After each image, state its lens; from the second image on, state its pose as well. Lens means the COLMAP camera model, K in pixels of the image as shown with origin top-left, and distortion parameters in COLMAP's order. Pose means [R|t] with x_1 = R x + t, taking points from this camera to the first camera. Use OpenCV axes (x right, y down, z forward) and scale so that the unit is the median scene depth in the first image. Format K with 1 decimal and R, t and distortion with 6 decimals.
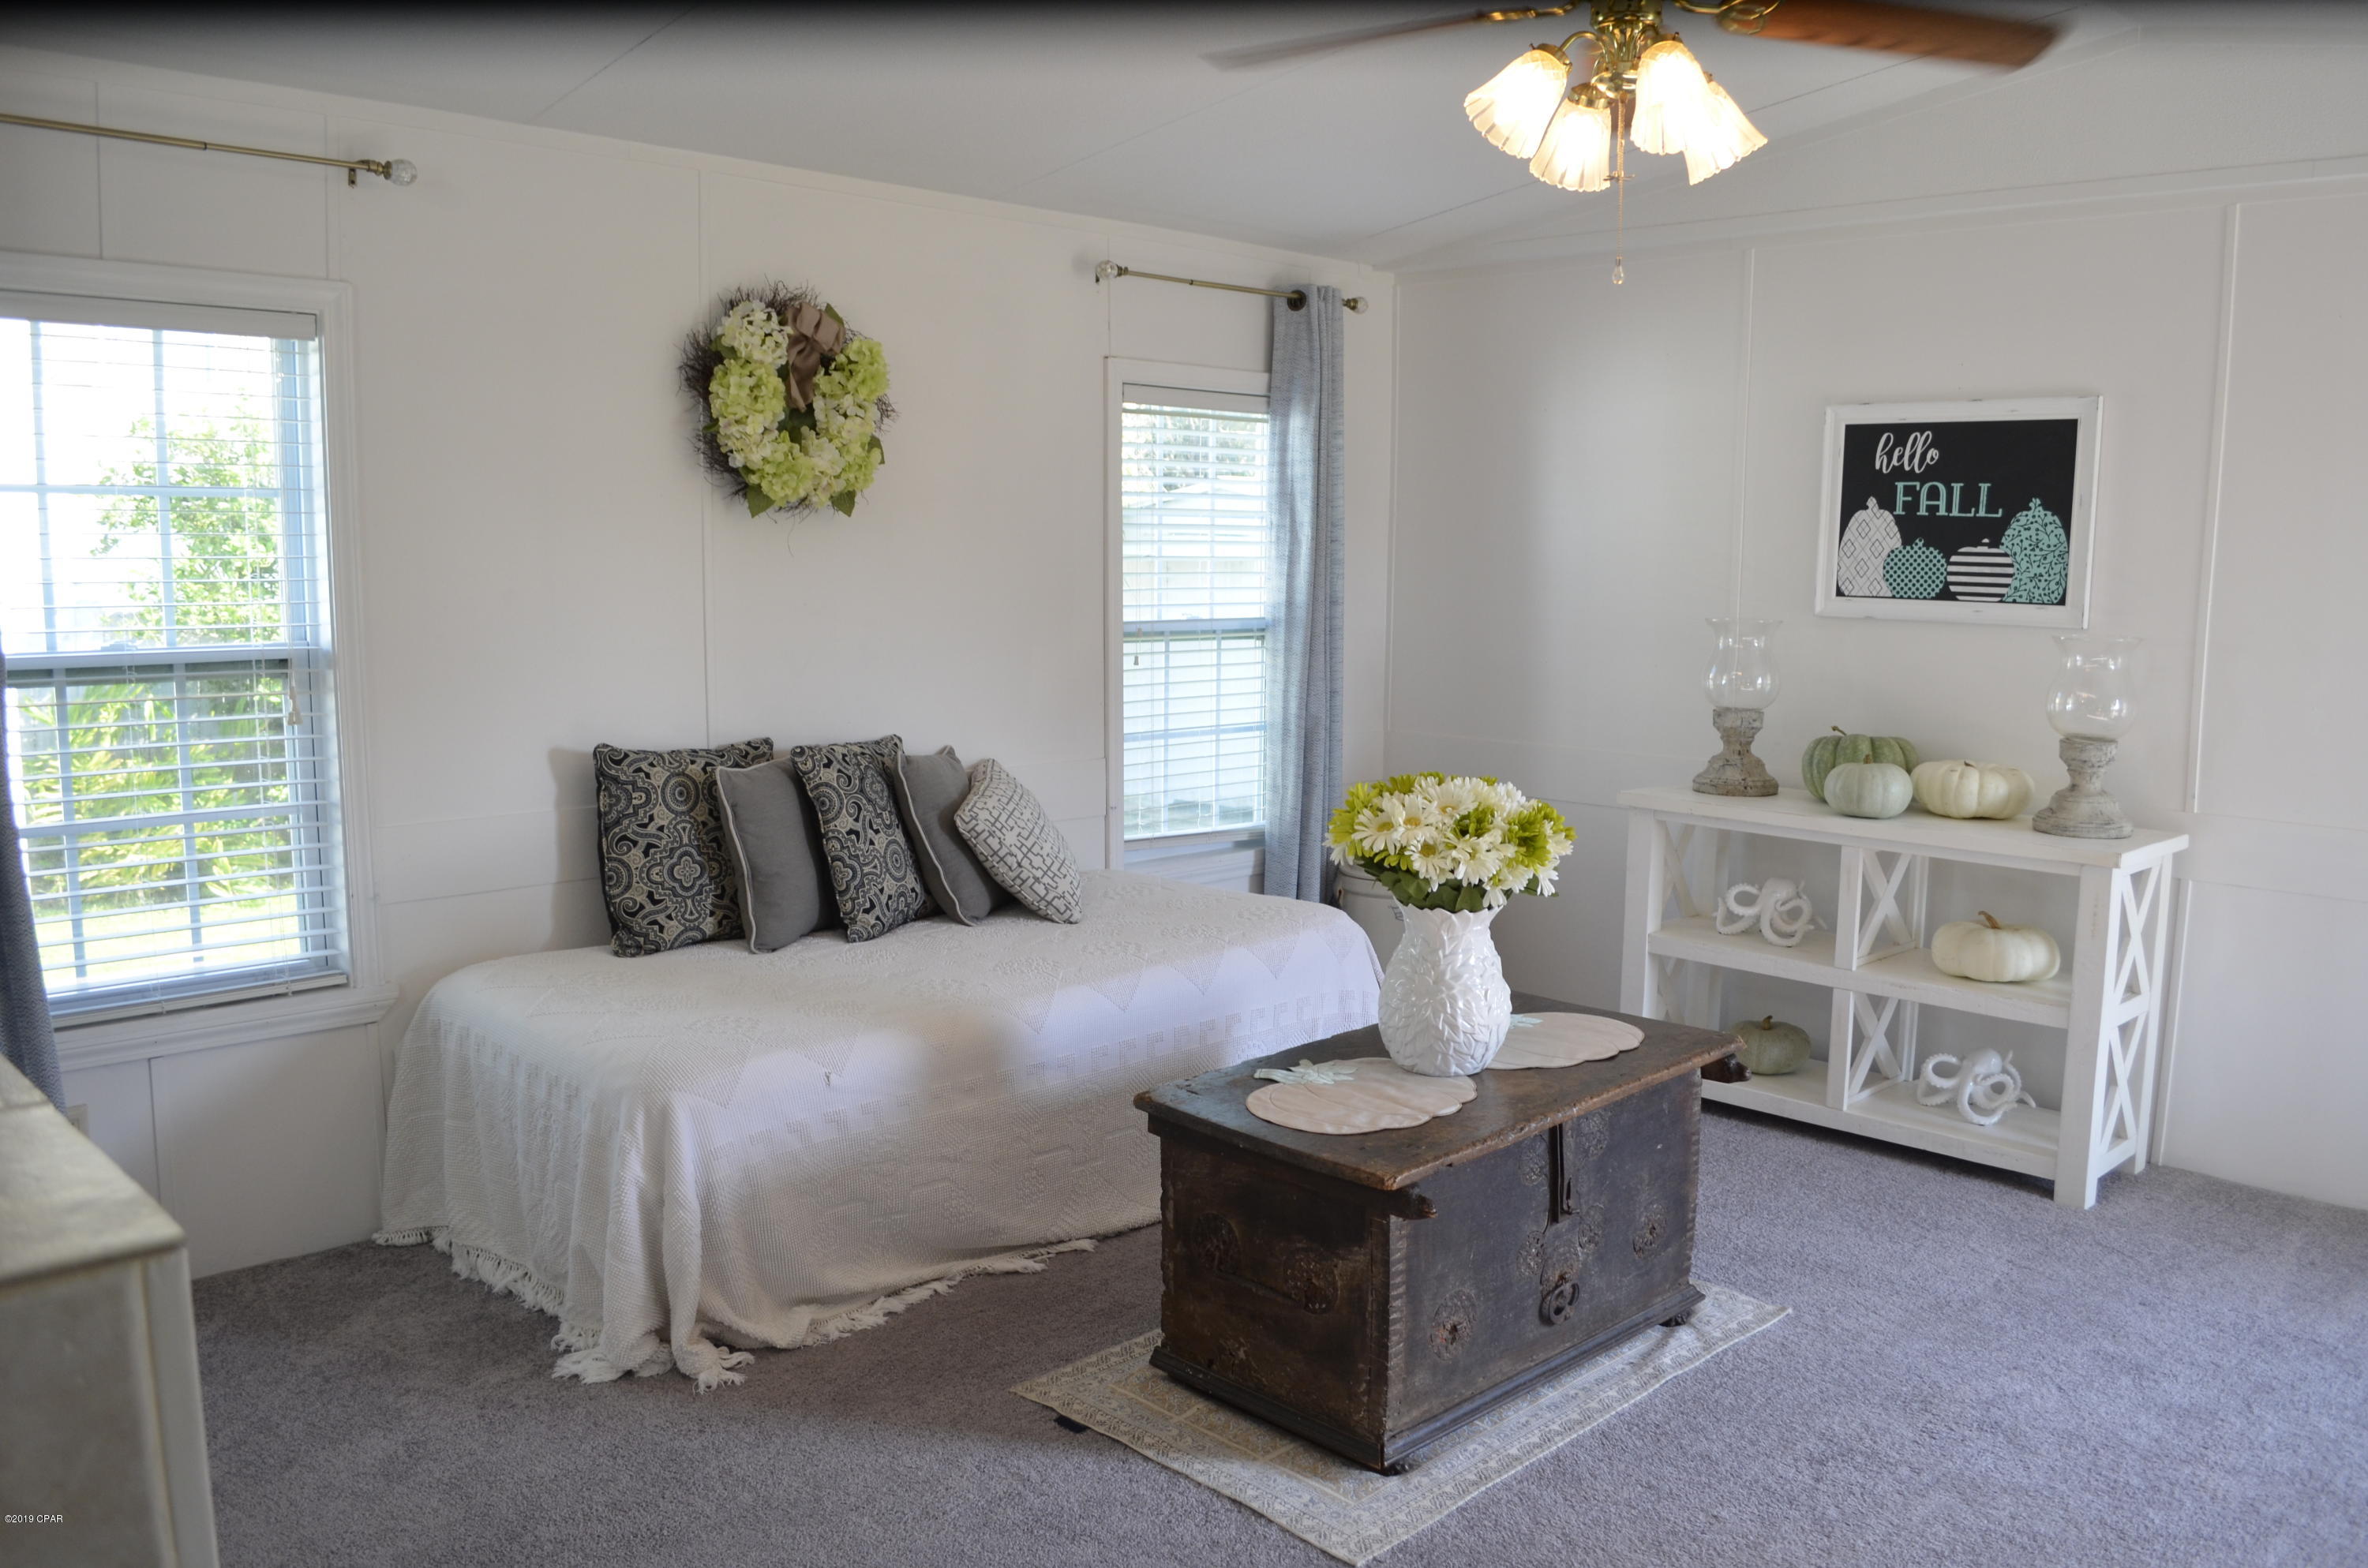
lens RADIAL K [[1851.4, 0, 1191.1], [0, 1851.4, 797.6], [0, 0, 1]] dist [-0.076036, -0.000528]
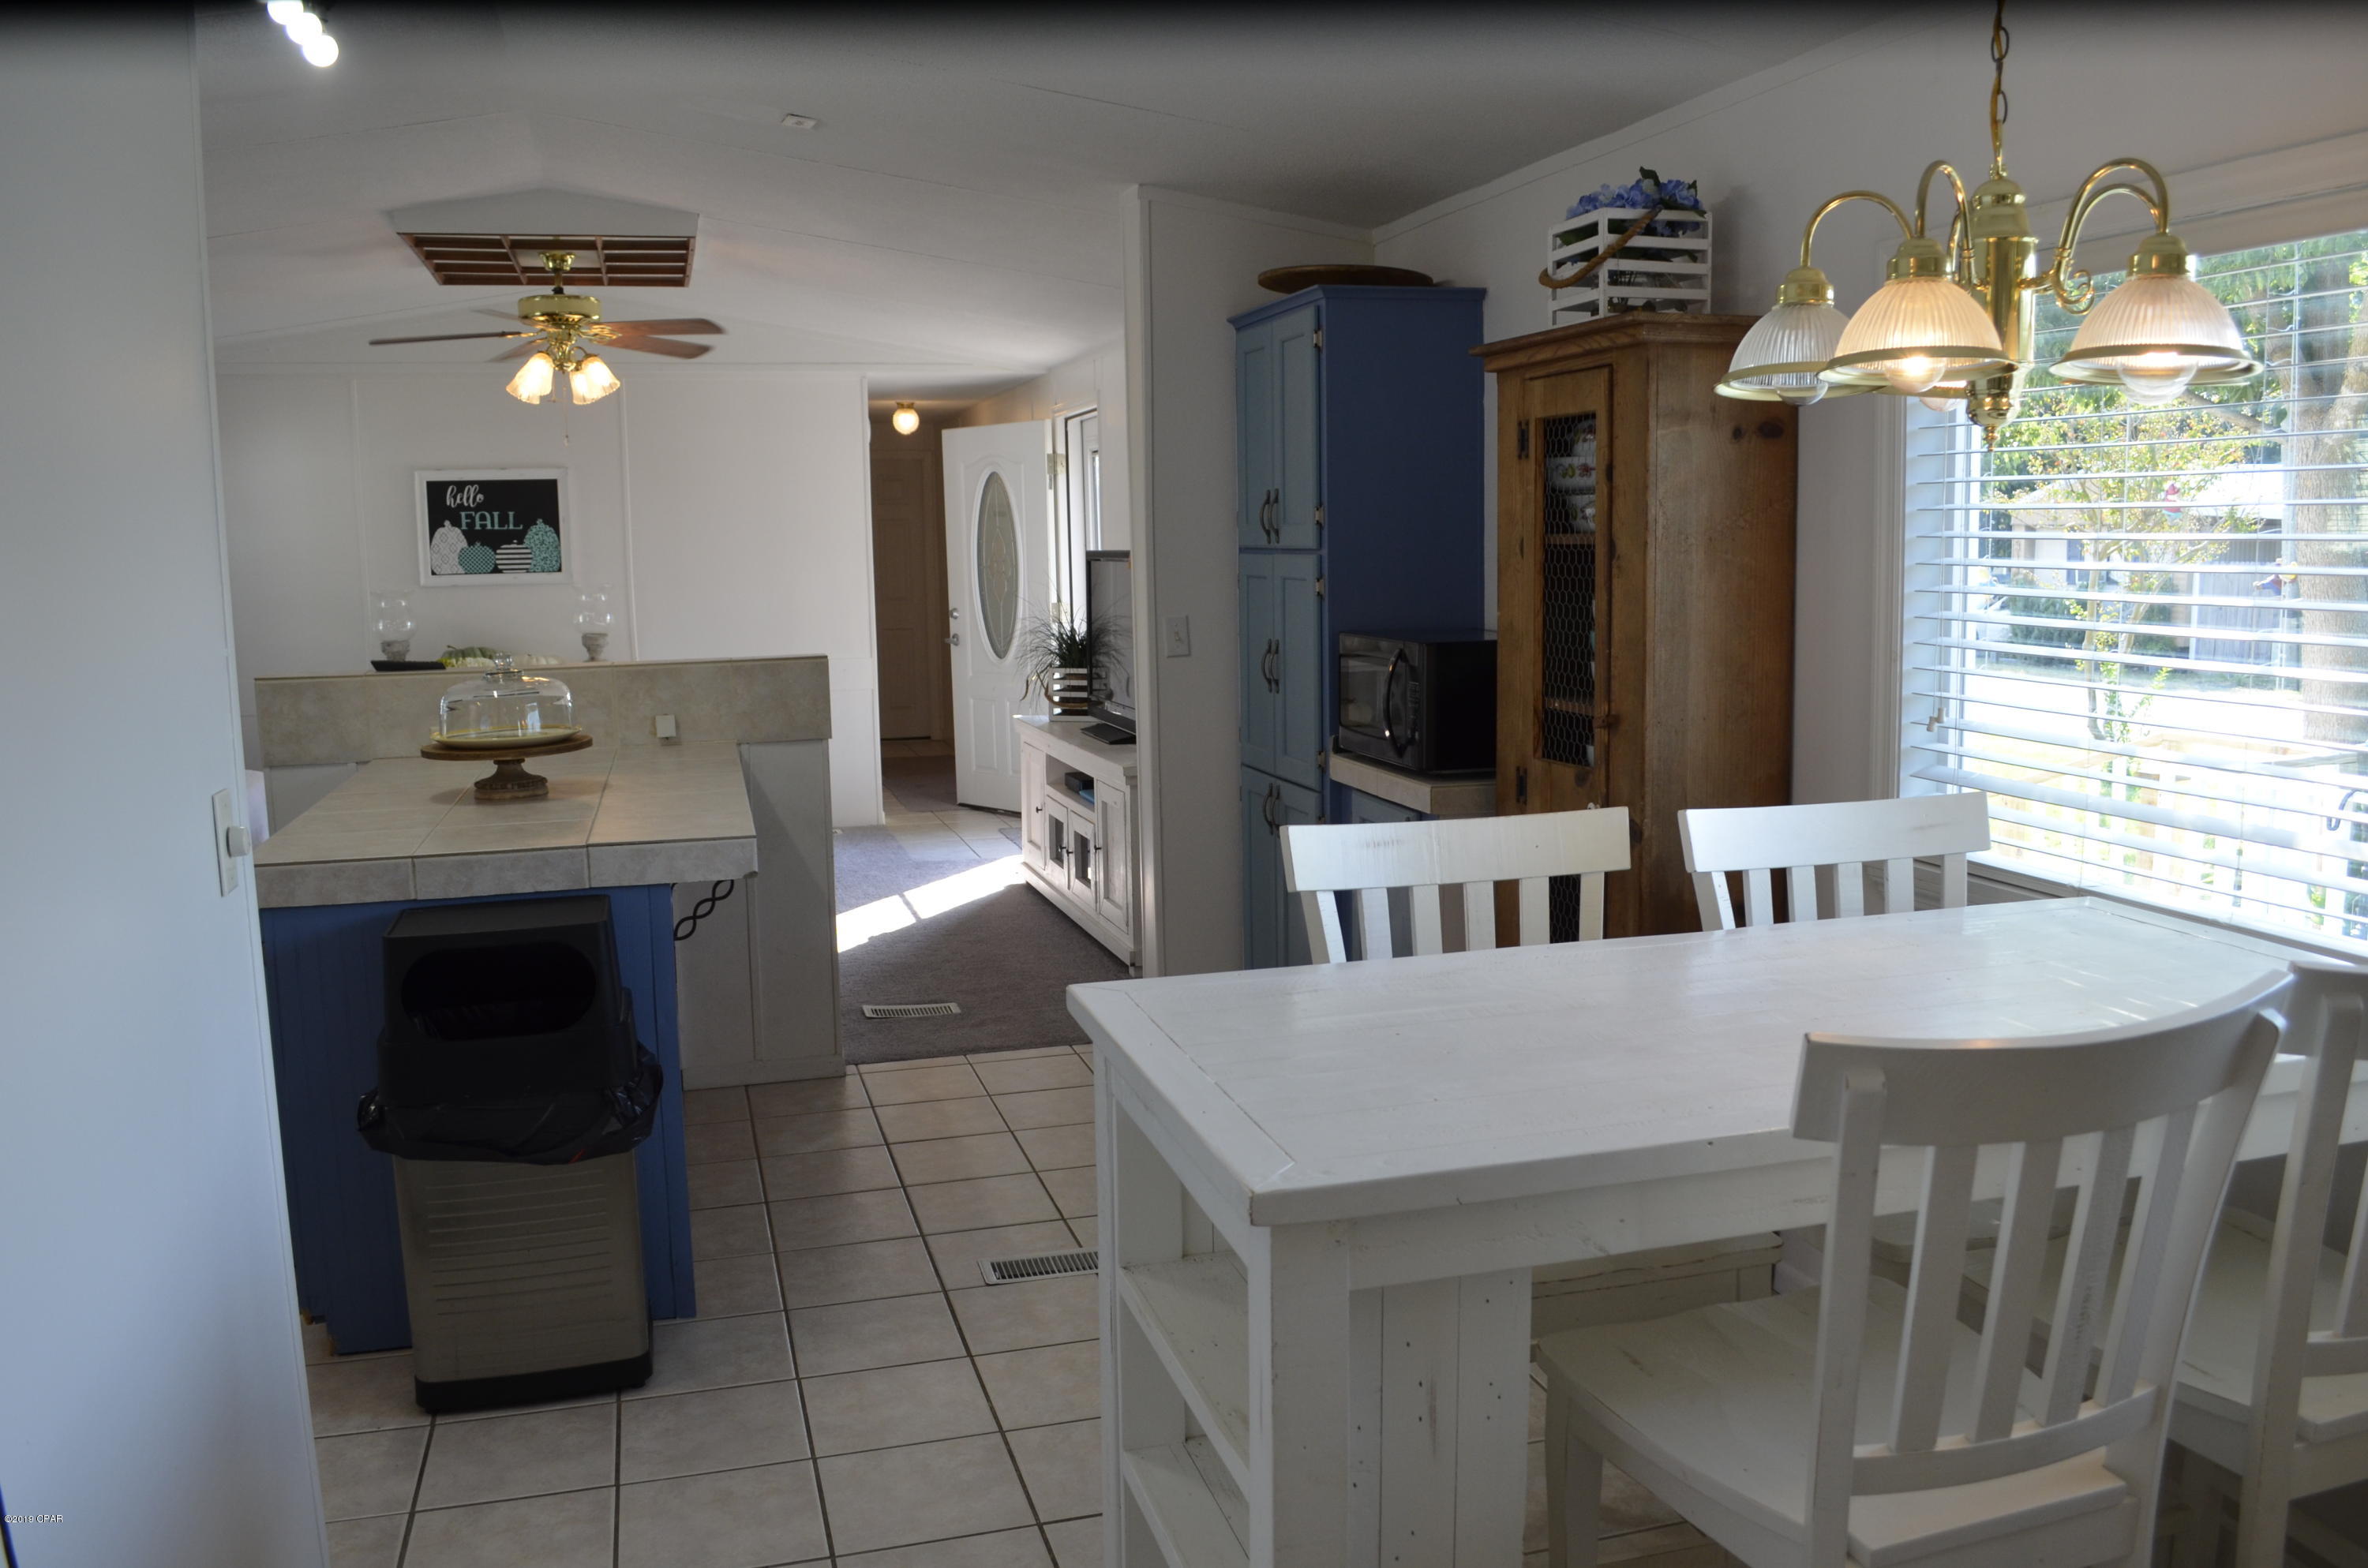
lens RADIAL K [[1851.4, 0, 1181.7], [0, 1851.4, 788.0], [0, 0, 1]] dist [-0.076036, -0.000528]
pose [[0.458849, -0.135607, 0.878105, -0.972539], [0.146723, 0.986281, 0.075644, 0.073523], [-0.876316, 0.094129, 0.472451, -0.509412]]
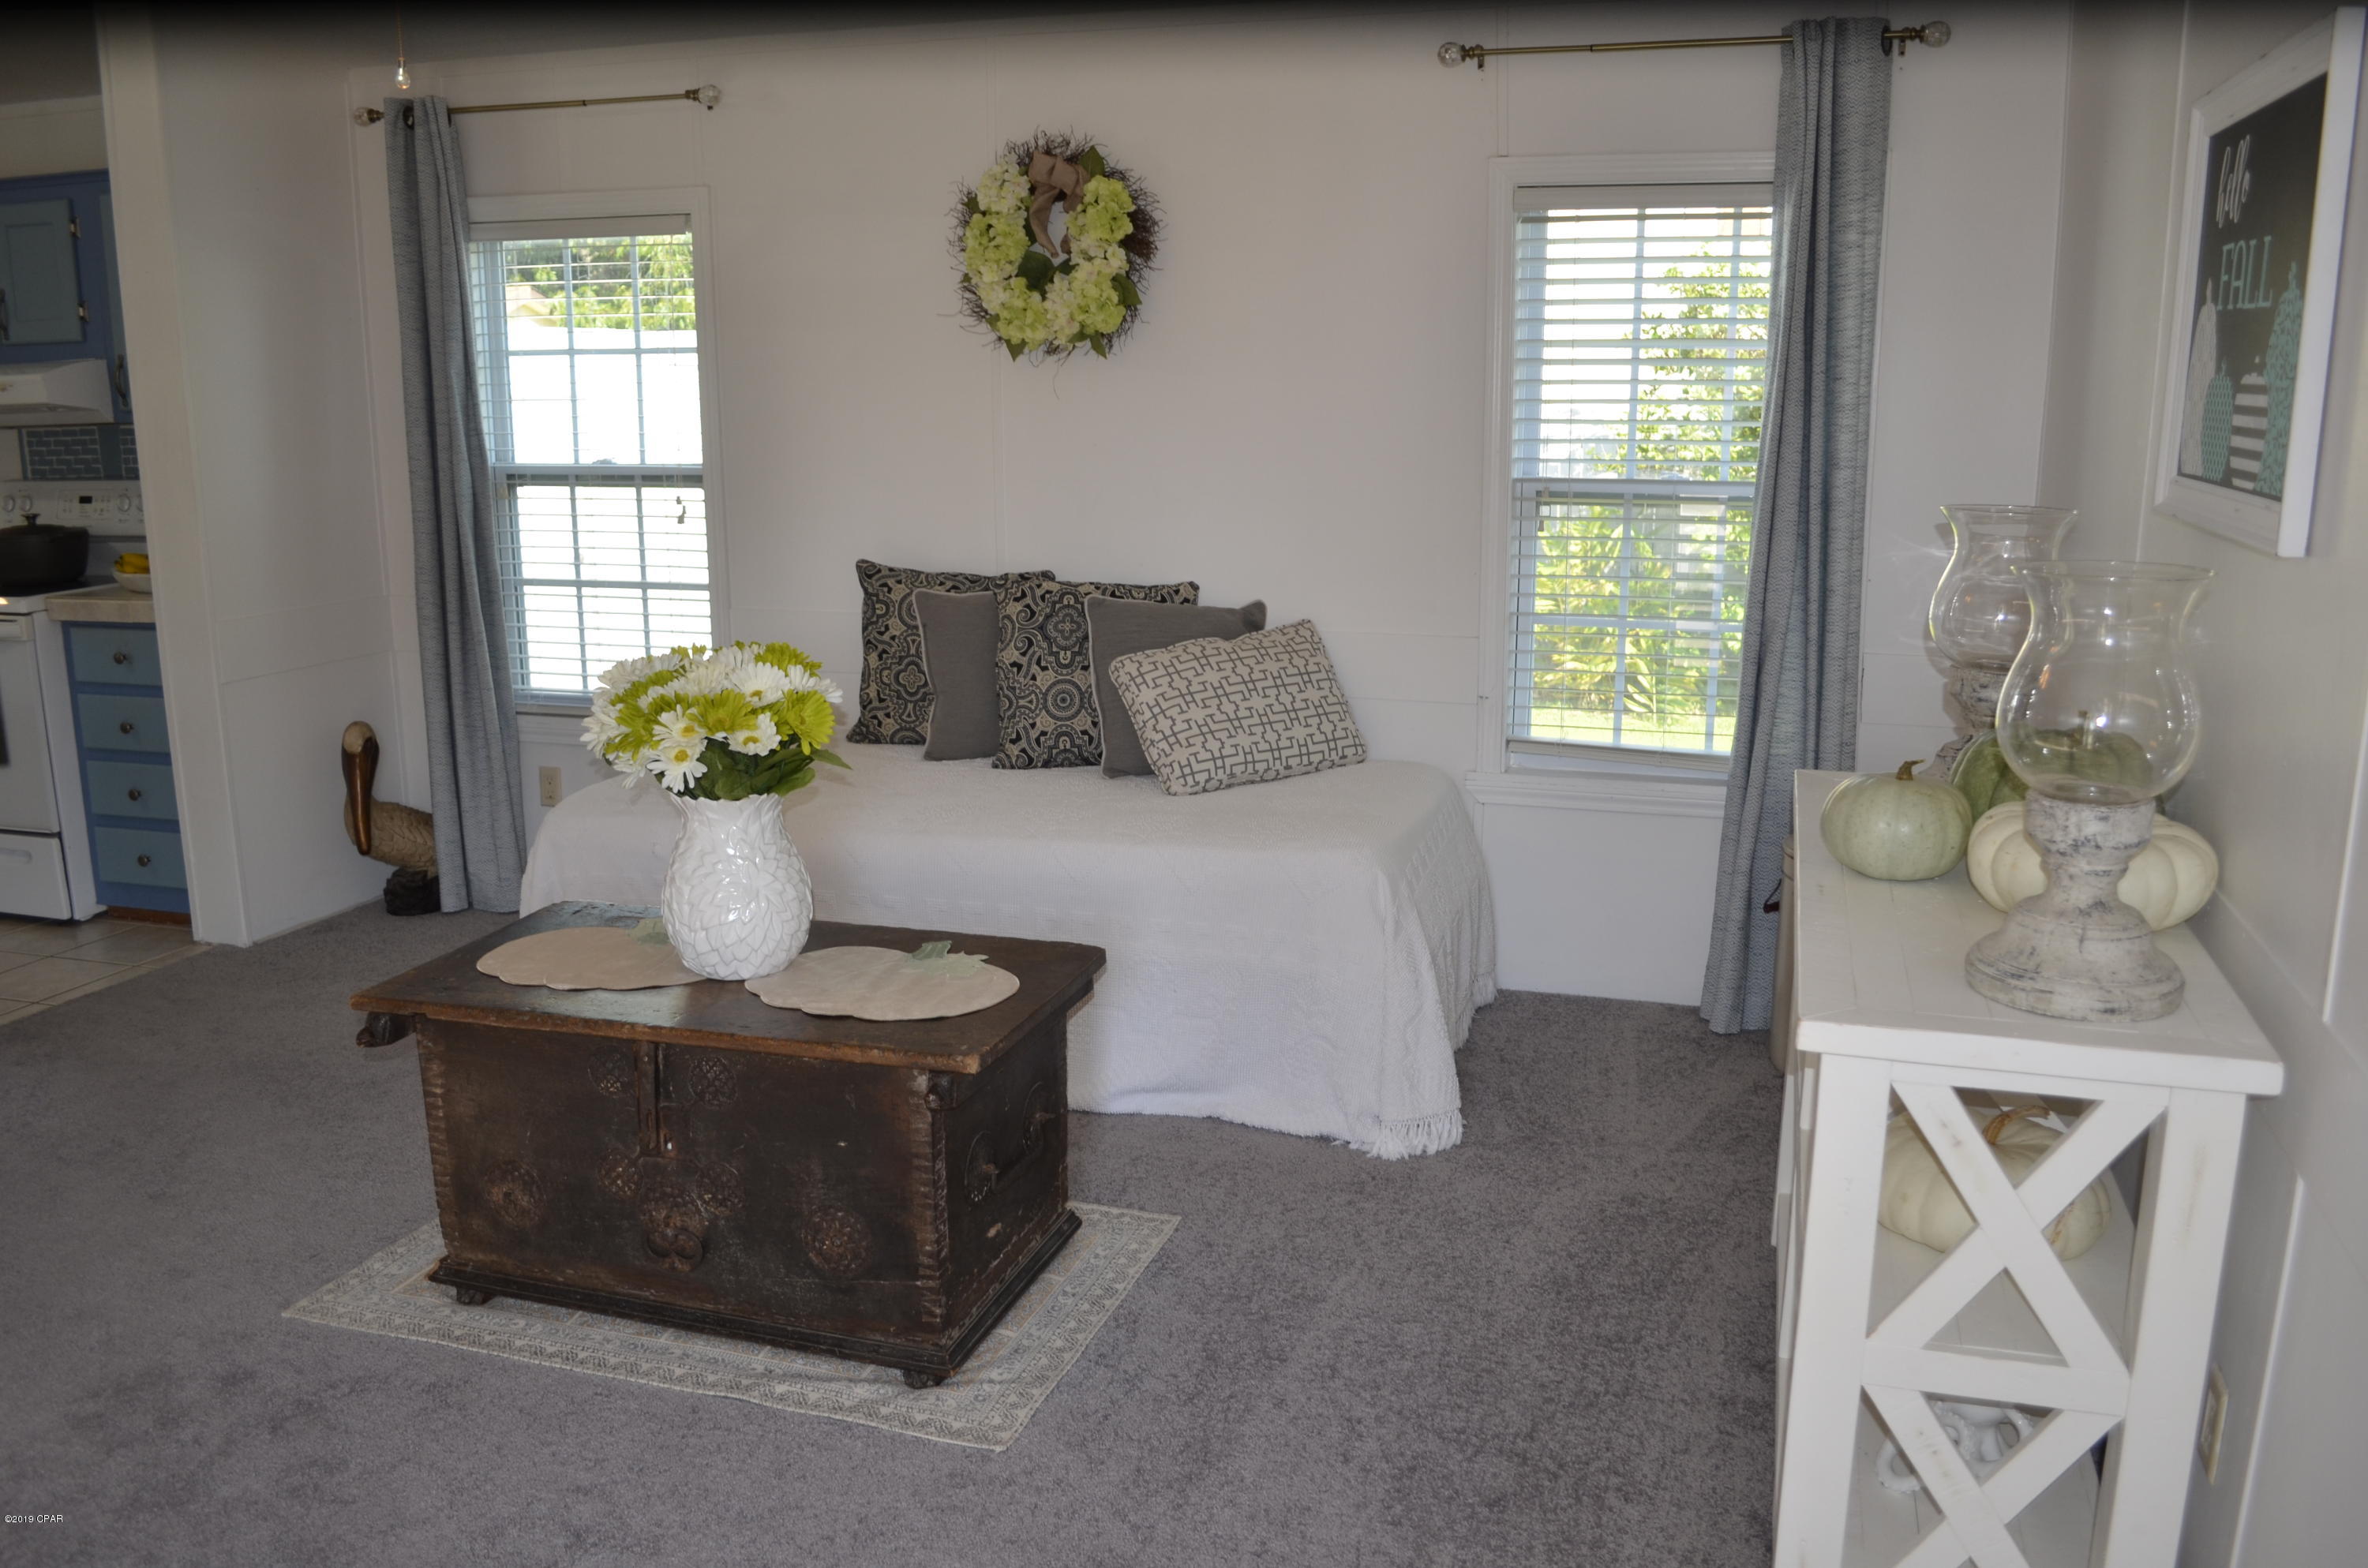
lens RADIAL K [[1851.4, 0, 1189.5], [0, 1851.4, 781.5], [0, 0, 1]] dist [-0.076036, -0.000528]
pose [[0.474683, 0.176686, -0.862240, 0.714782], [-0.110936, 0.983842, 0.140531, -0.068480], [0.873137, 0.028946, 0.486614, 0.532442]]
